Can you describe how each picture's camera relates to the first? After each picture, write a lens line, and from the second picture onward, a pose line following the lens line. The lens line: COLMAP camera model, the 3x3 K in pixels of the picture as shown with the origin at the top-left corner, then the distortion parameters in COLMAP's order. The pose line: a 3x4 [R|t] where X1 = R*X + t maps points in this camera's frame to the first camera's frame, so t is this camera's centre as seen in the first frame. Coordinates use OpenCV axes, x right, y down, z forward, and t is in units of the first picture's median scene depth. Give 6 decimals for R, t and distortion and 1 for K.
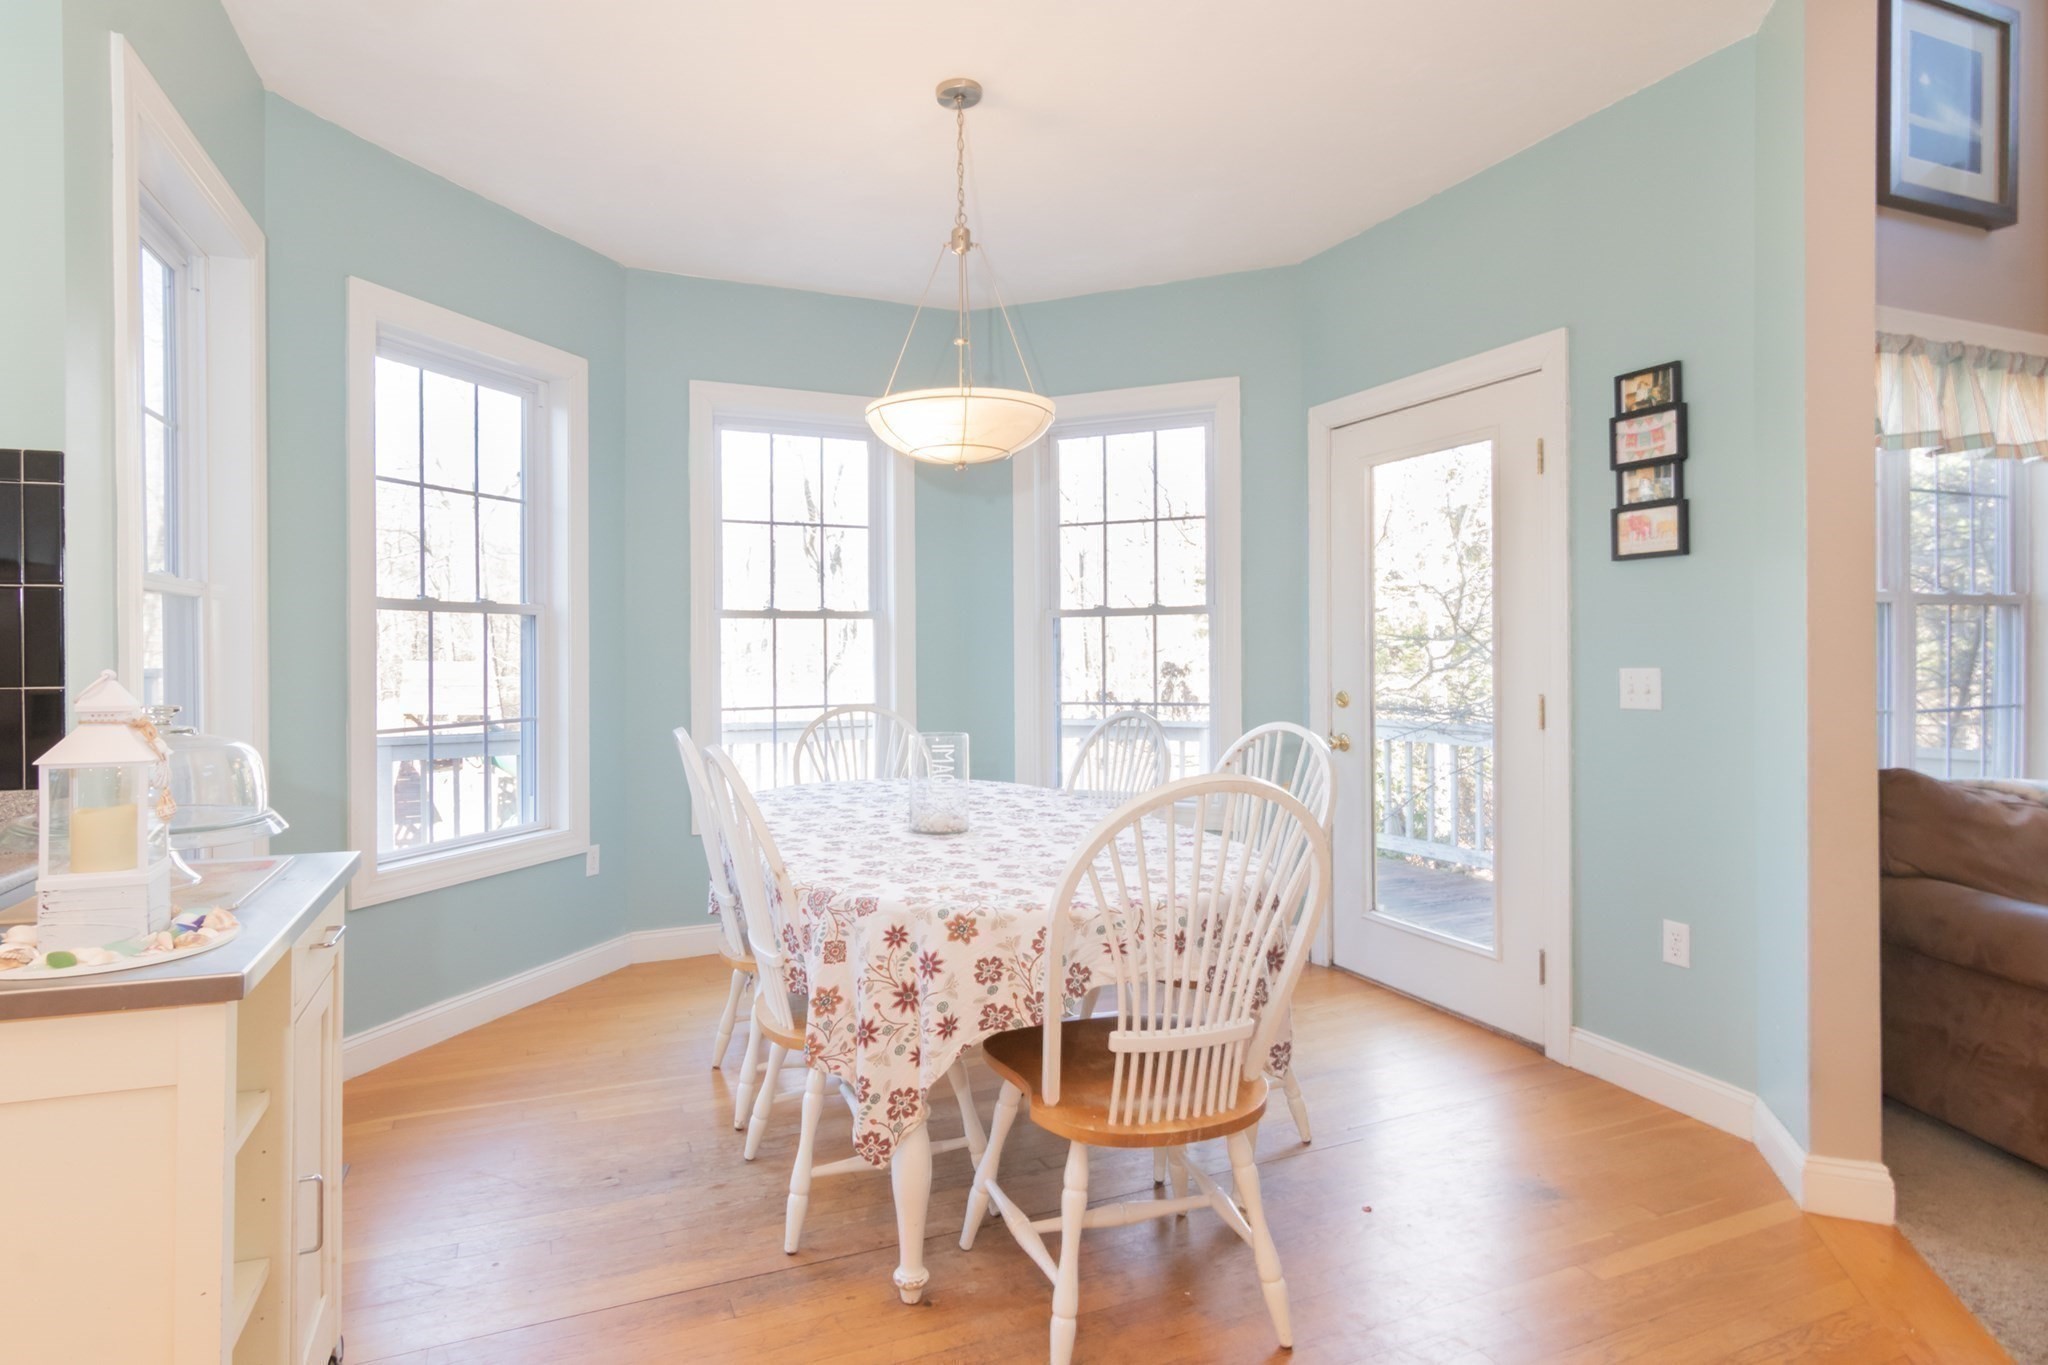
lens RADIAL K [[1045.6, 0, 988.8], [0, 1045.6, 660.6], [0, 0, 1]] dist [0.002248, 0.001504]
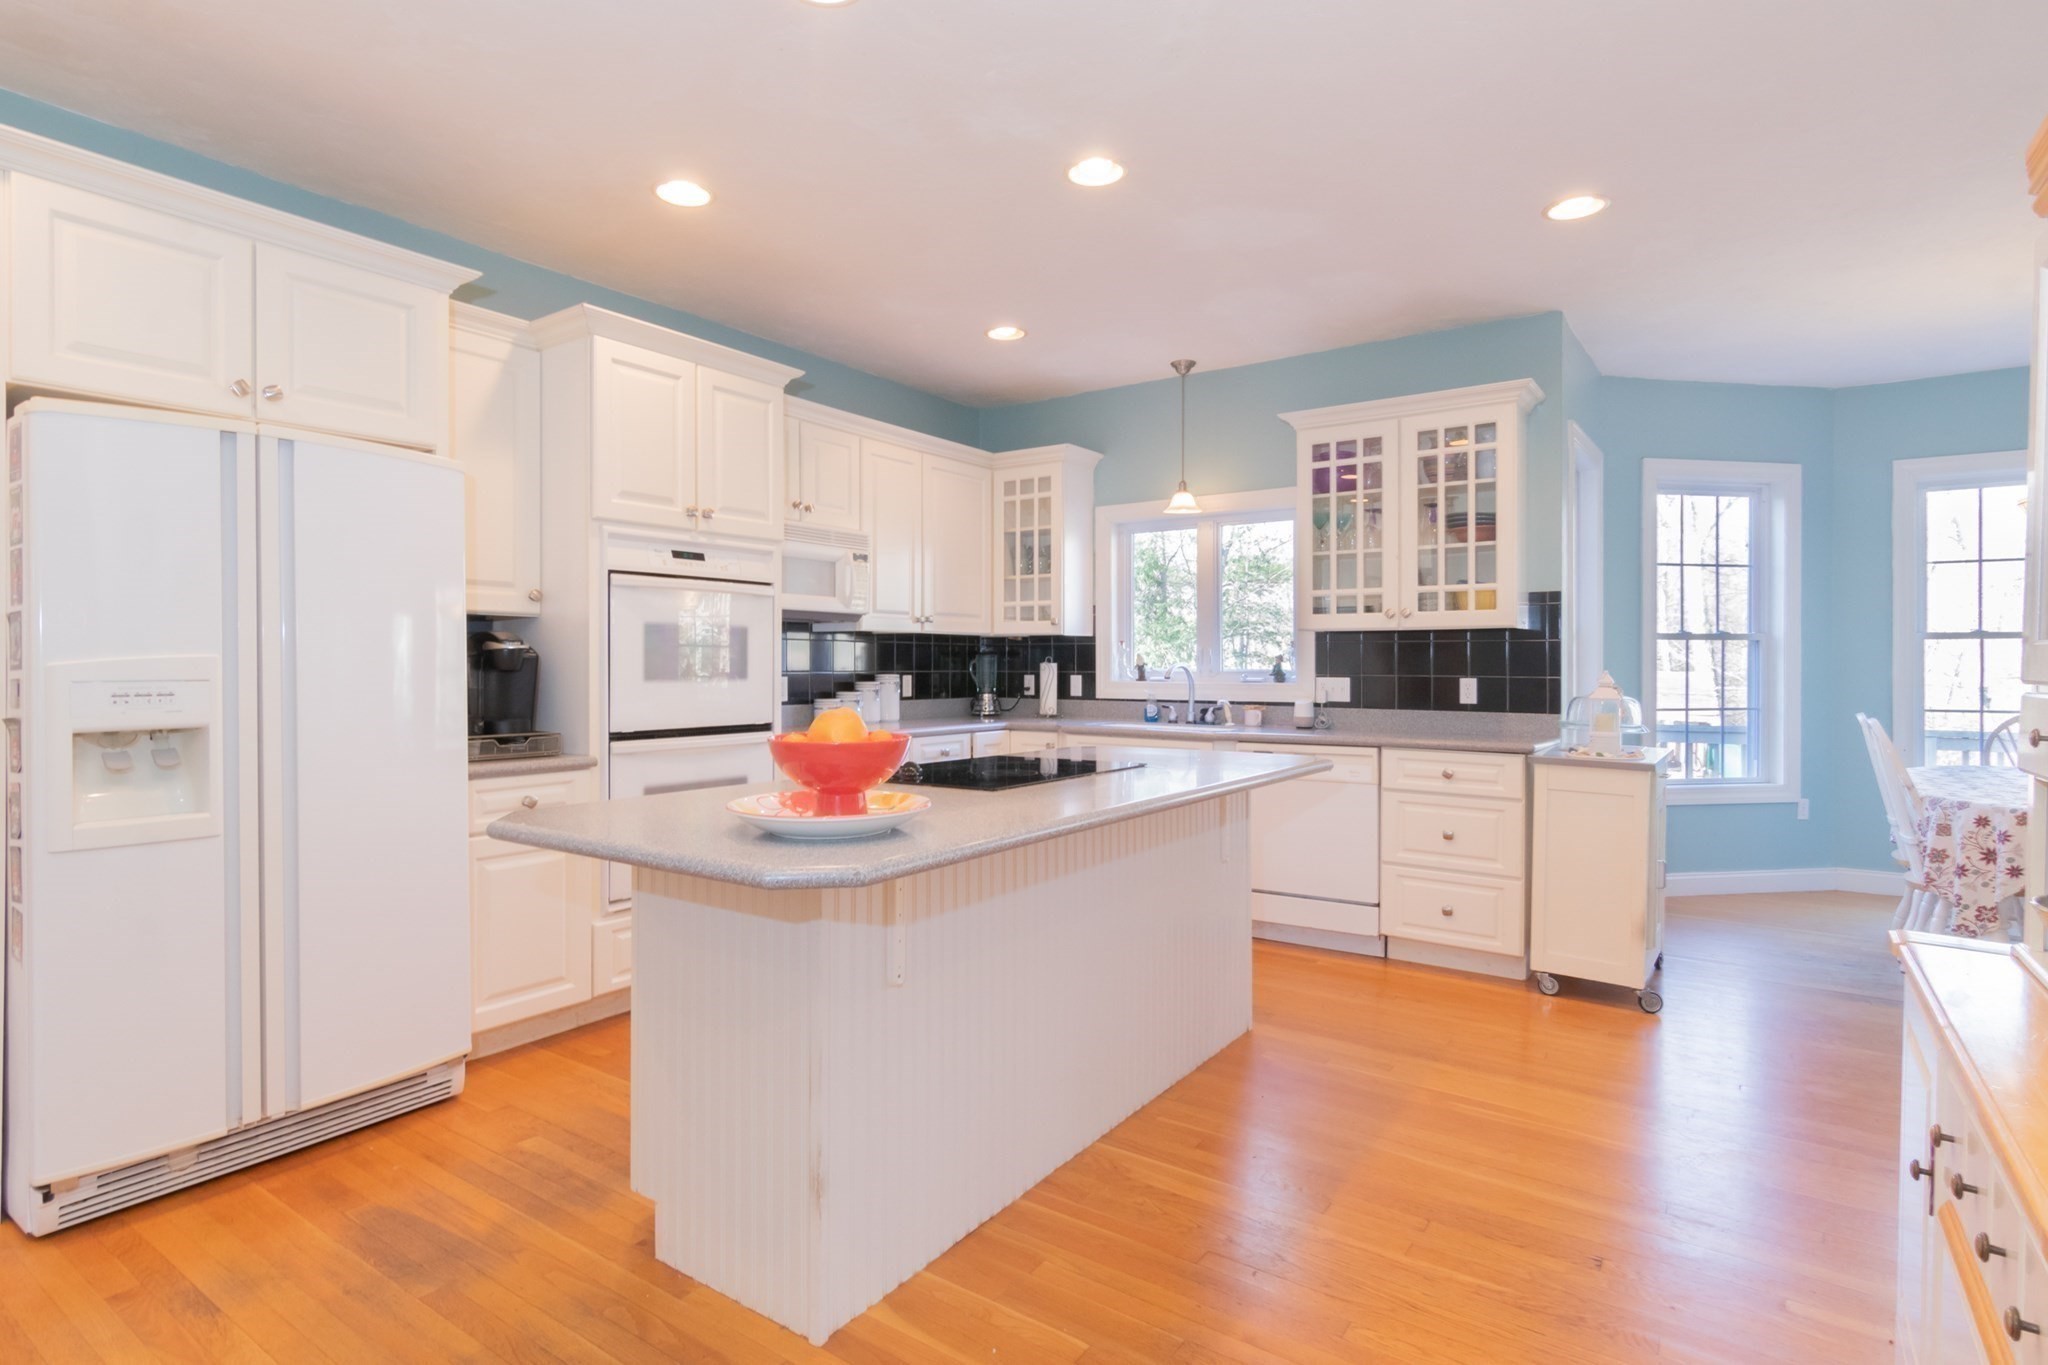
lens RADIAL K [[1045.6, 0, 988.8], [0, 1045.6, 660.6], [0, 0, 1]] dist [0.002248, 0.001504]
pose [[0.502707, 0.001251, -0.864456, 0.379994], [-0.009714, 0.999944, -0.004202, 0.003244], [0.864402, 0.010510, 0.502691, -0.871383]]
